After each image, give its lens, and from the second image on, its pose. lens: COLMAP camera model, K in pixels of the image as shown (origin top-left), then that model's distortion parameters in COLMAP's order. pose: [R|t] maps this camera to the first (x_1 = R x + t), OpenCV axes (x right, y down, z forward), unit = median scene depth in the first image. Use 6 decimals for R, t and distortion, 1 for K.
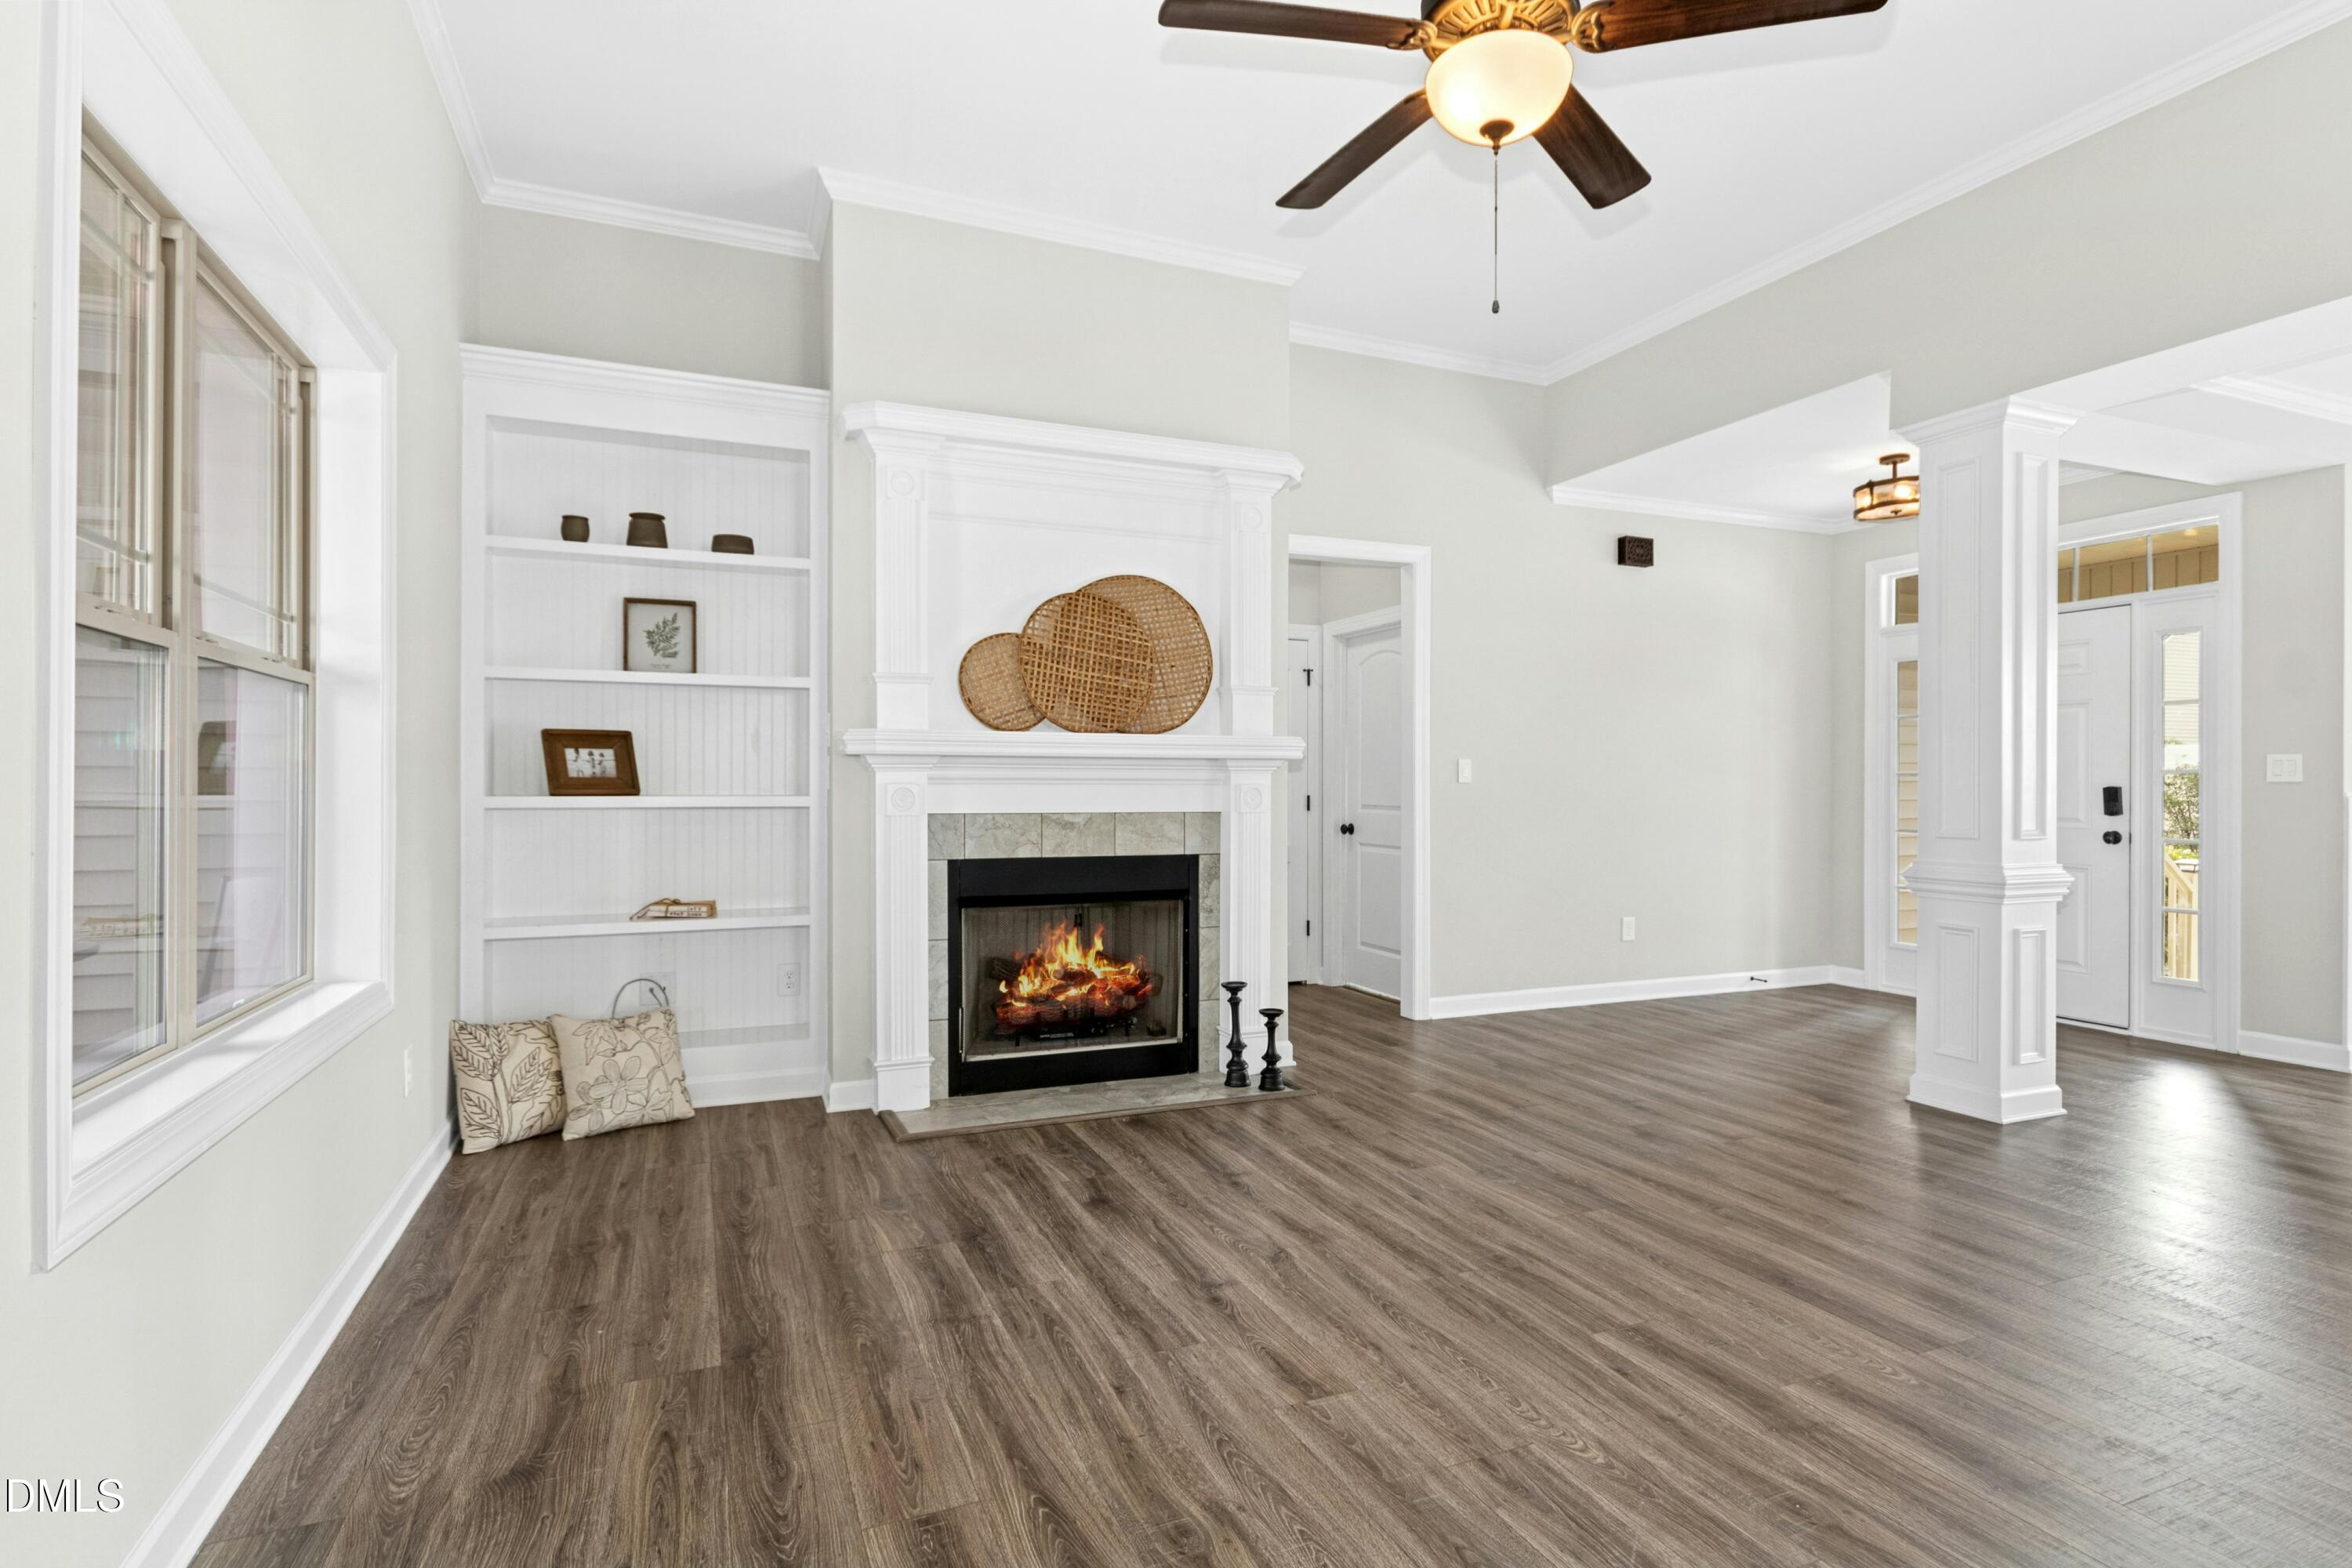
lens RADIAL K [[1146.2, 0, 1176.0], [0, 1146.2, 784.0], [0, 0, 1]] dist [0.003058, 0.000773]
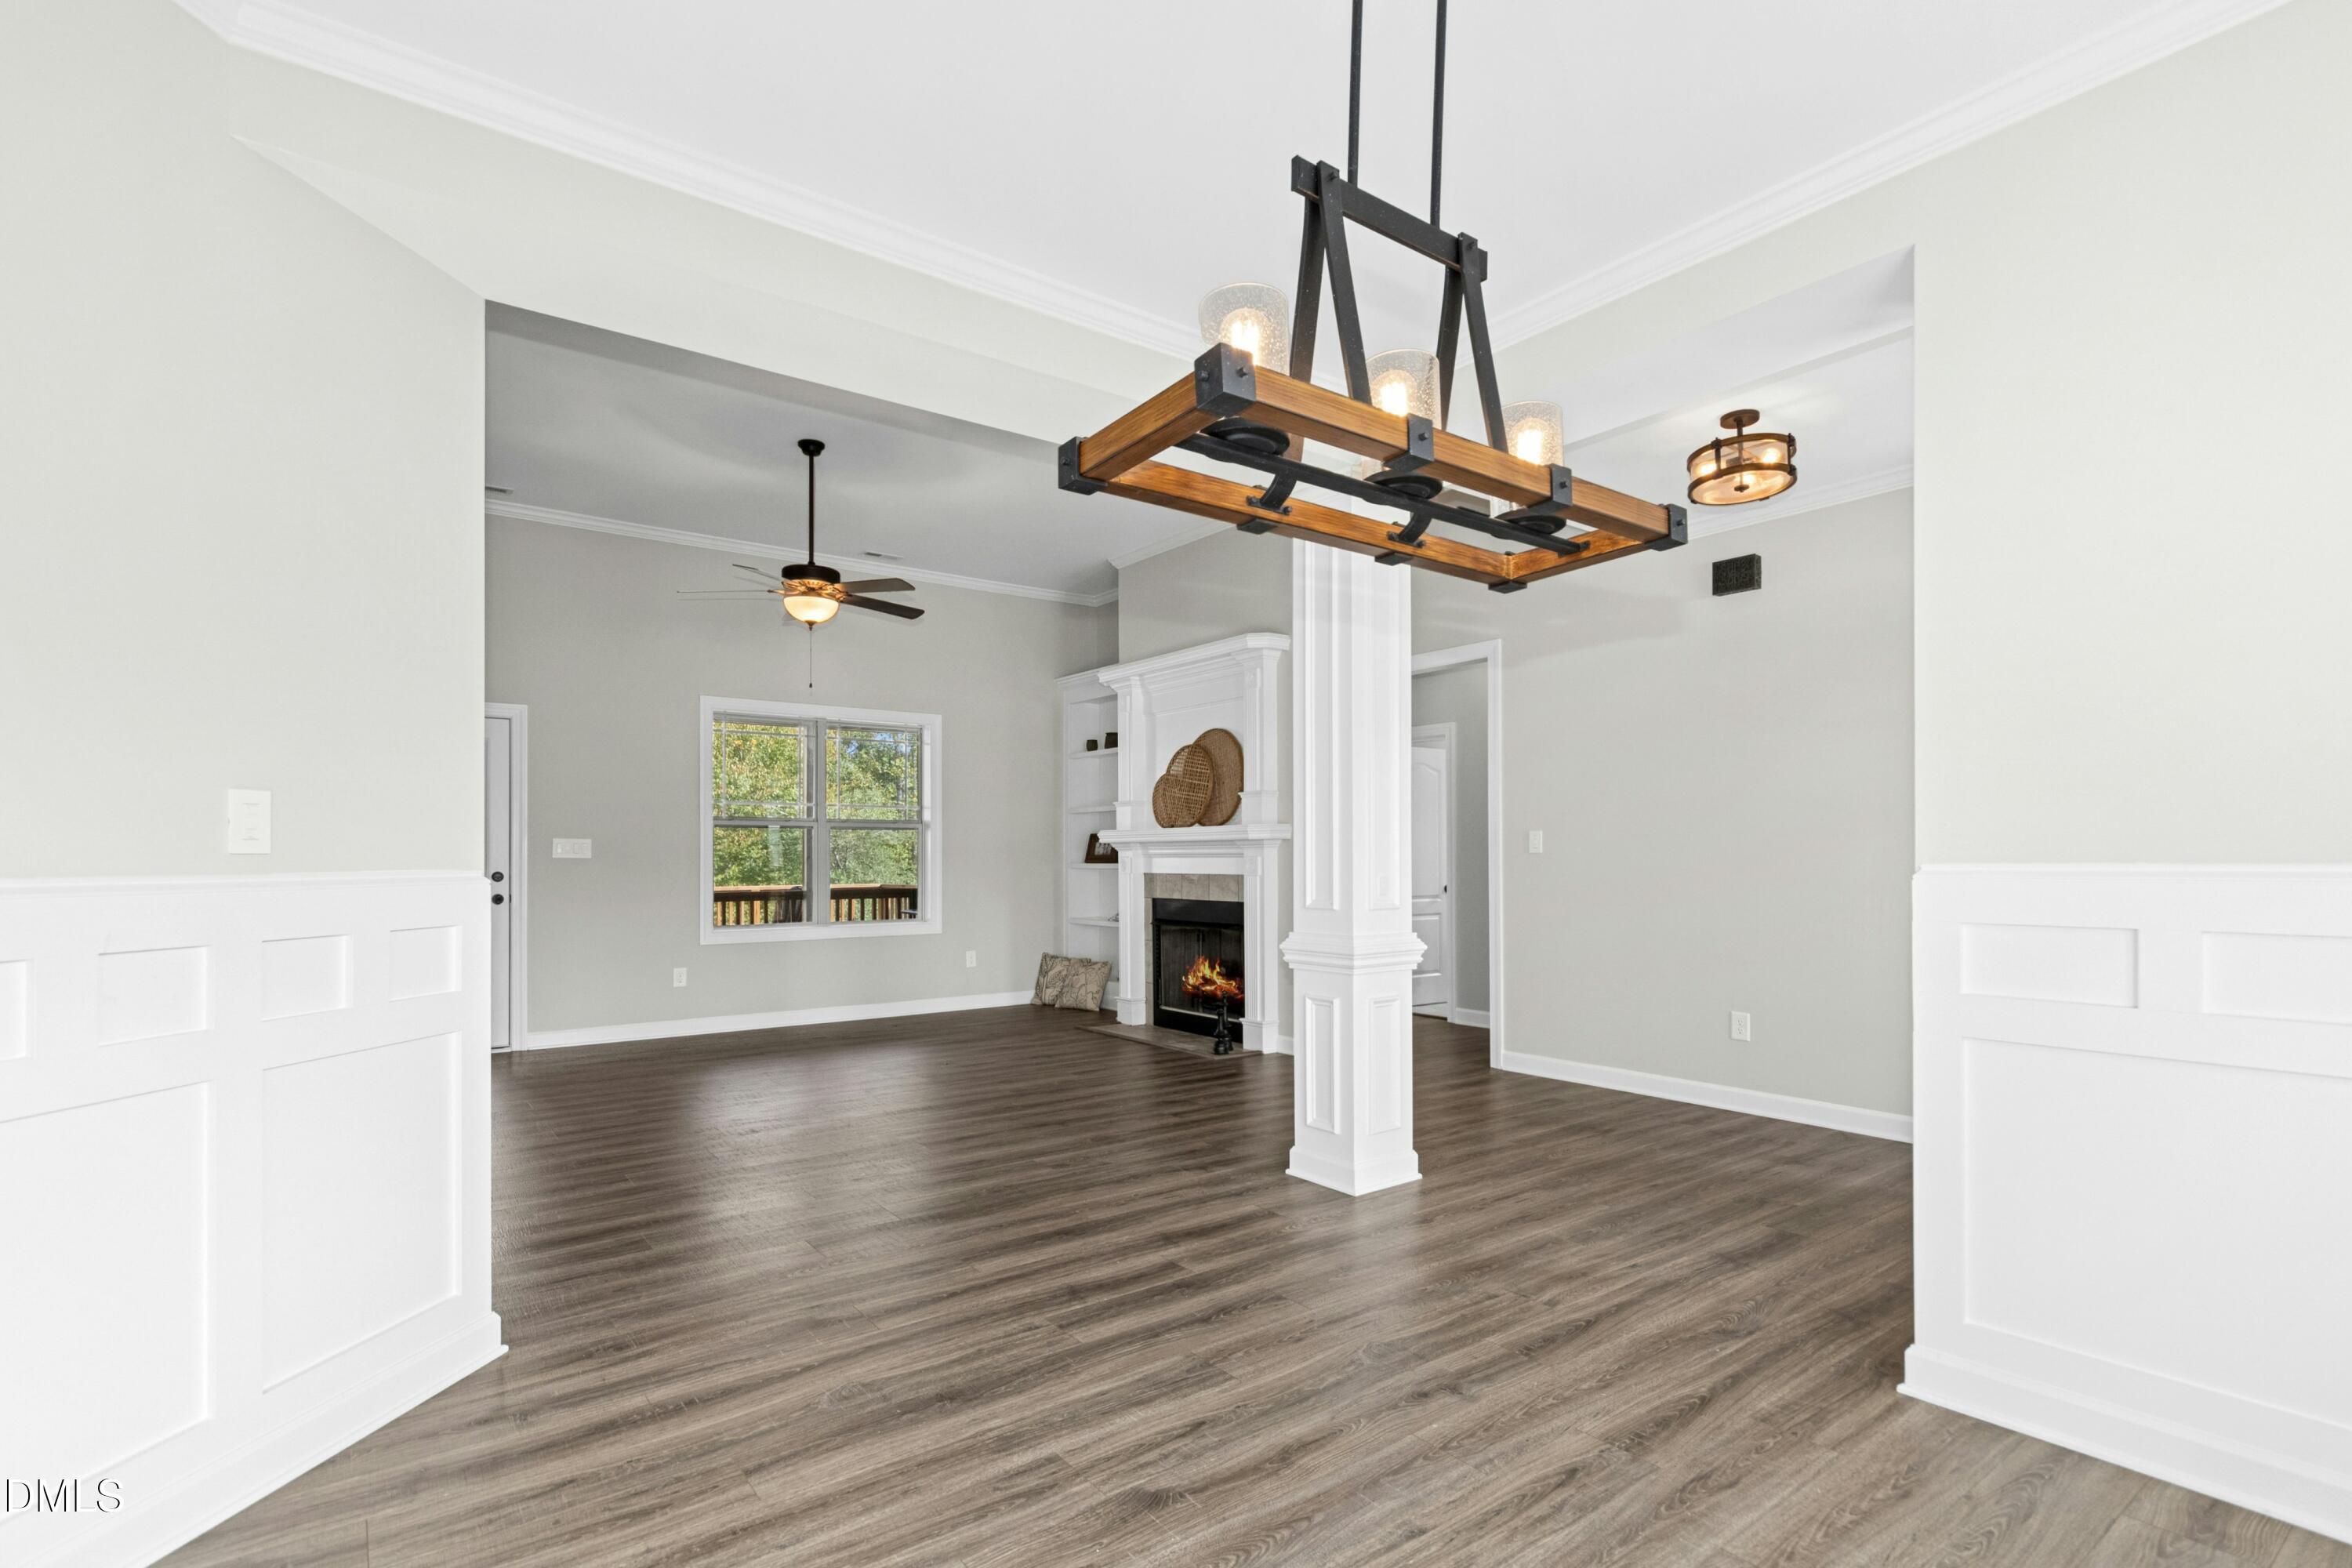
lens RADIAL K [[1089.8, 0, 1176.3], [0, 1089.8, 884.3], [0, 0, 1]] dist [0.001775, 0.000393]
pose [[0.242771, 0.017720, -0.969922, 1.515434], [0.004602, 0.999801, 0.019418, 0.008743], [0.970073, -0.009177, 0.242641, 0.607012]]
